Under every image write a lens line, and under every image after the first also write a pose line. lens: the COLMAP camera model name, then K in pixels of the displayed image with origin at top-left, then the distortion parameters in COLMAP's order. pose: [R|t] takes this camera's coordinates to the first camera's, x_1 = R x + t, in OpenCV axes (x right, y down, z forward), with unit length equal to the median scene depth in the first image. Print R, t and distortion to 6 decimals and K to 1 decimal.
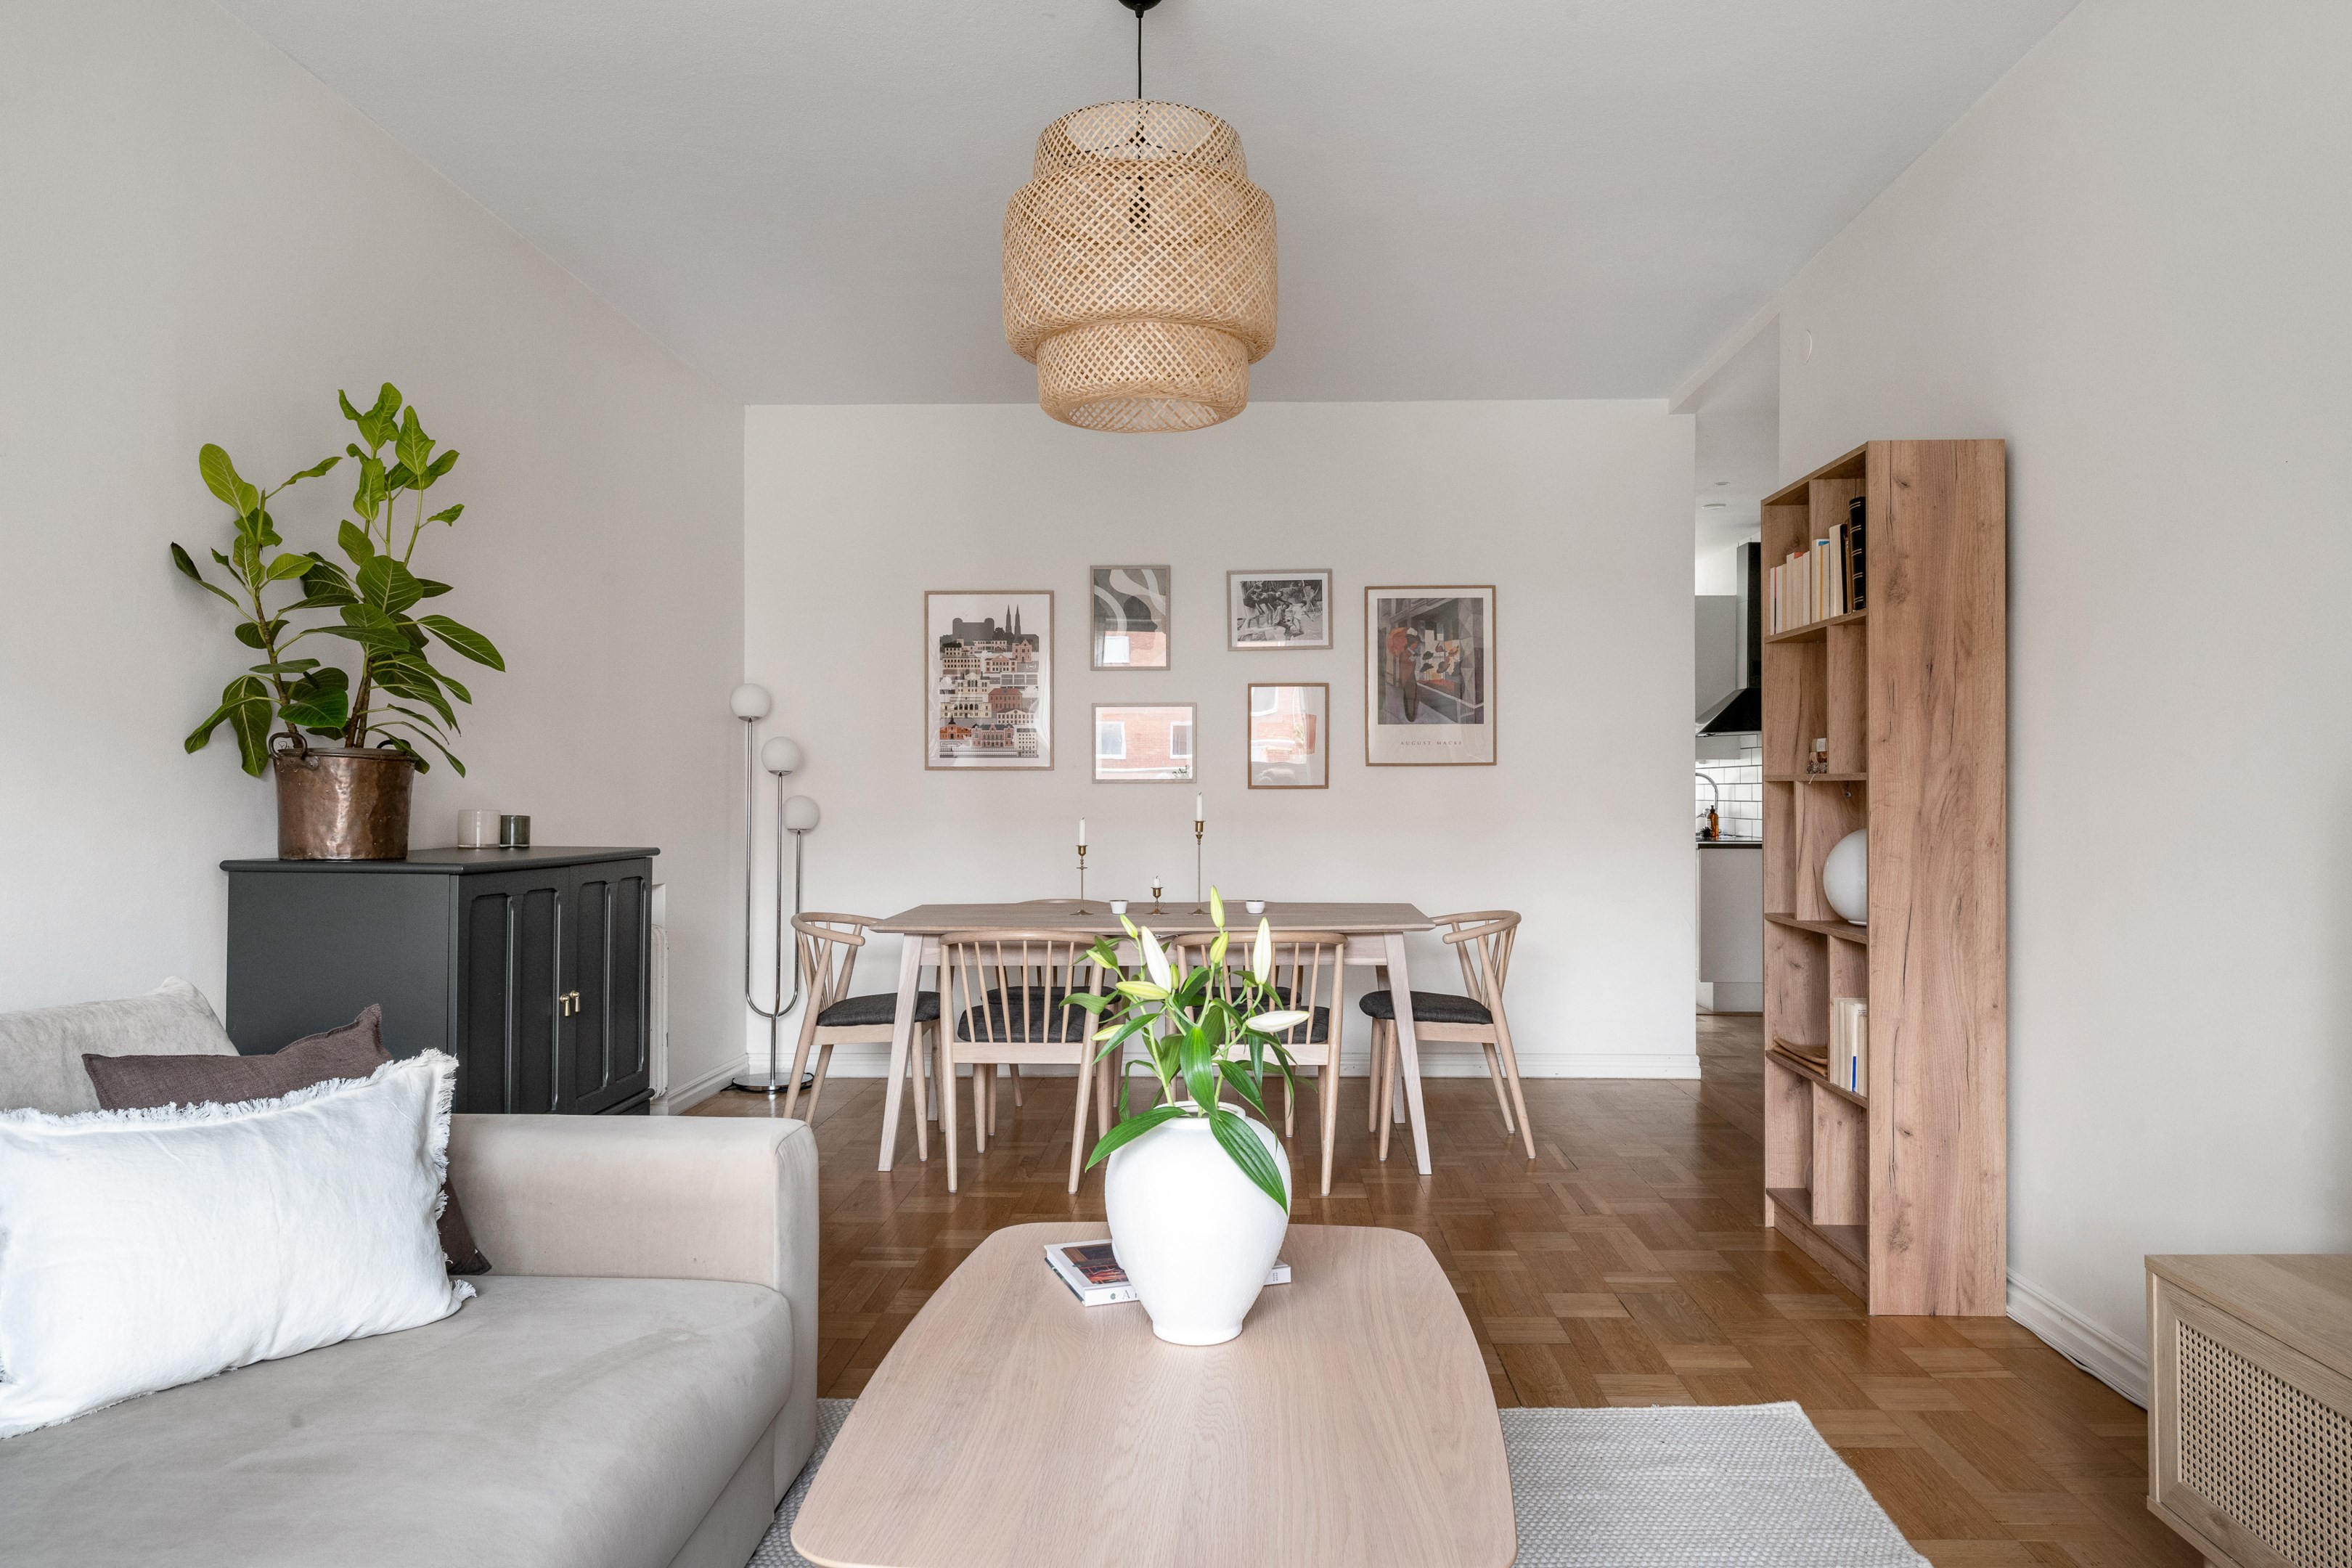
lens RADIAL K [[1543.9, 0, 1176.0], [0, 1543.9, 784.0], [0, 0, 1]] dist [-0.005856, 0.001502]
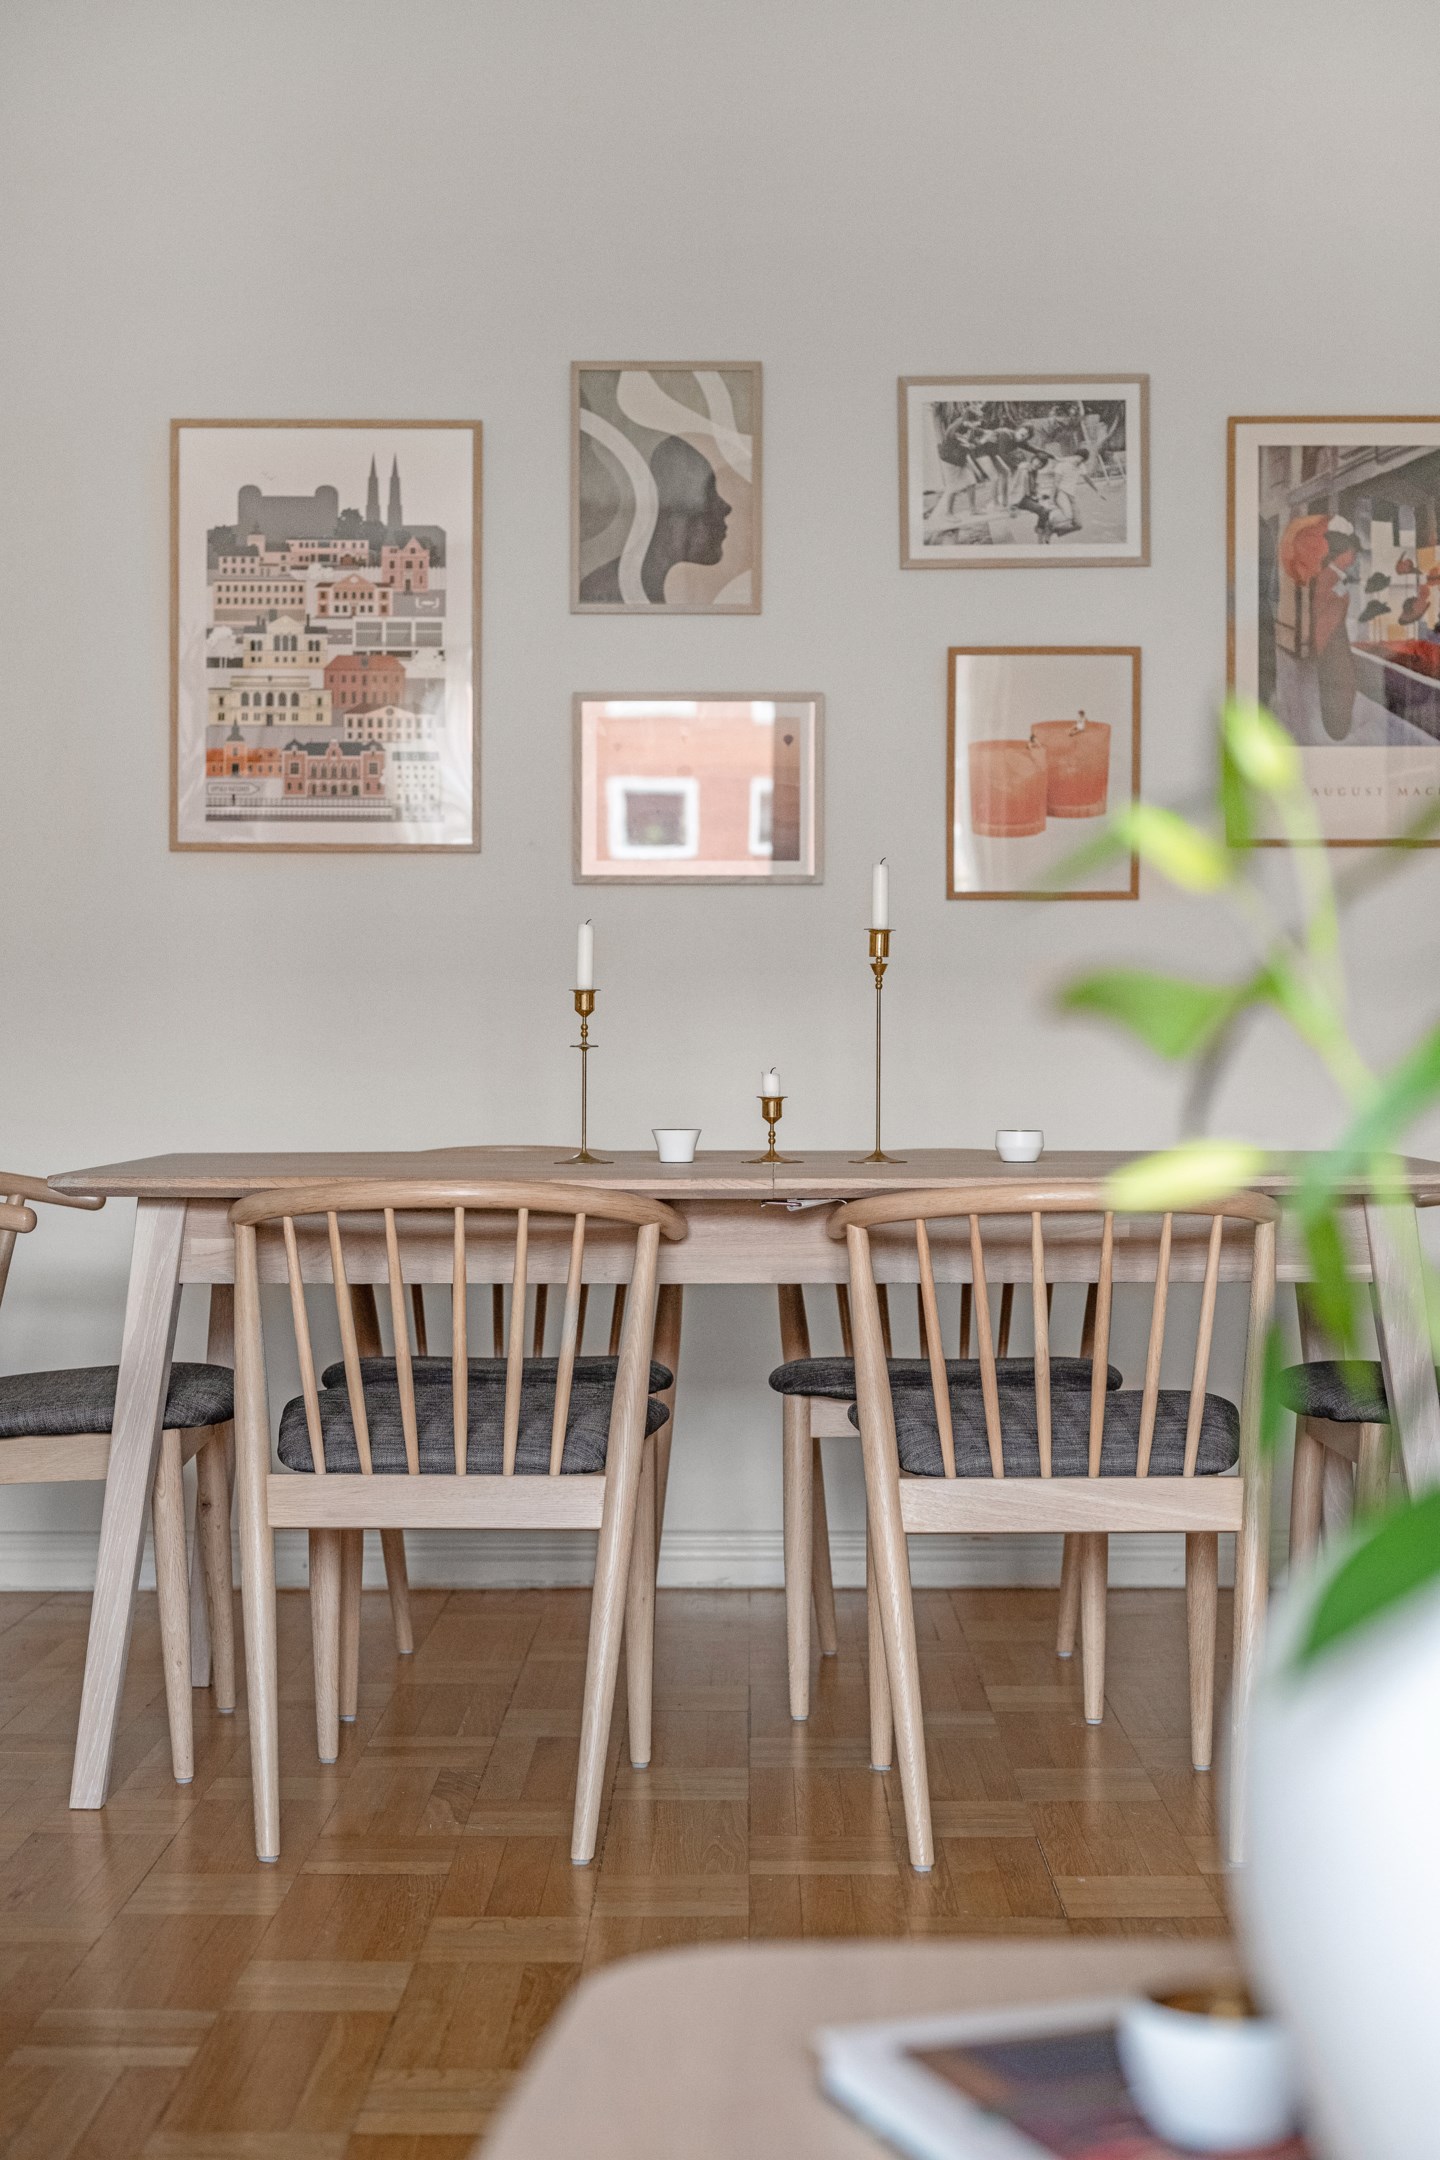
lens RADIAL K [[3089.0, 0, 720.0], [0, 3089.0, 1080.0], [0, 0, 1]] dist [-0.018577, 0.069419]
pose [[0.999452, 0.003123, 0.032942, -0.042367], [-0.003365, 0.999968, 0.007295, 0.046362], [-0.032918, -0.007401, 0.999431, 0.167285]]
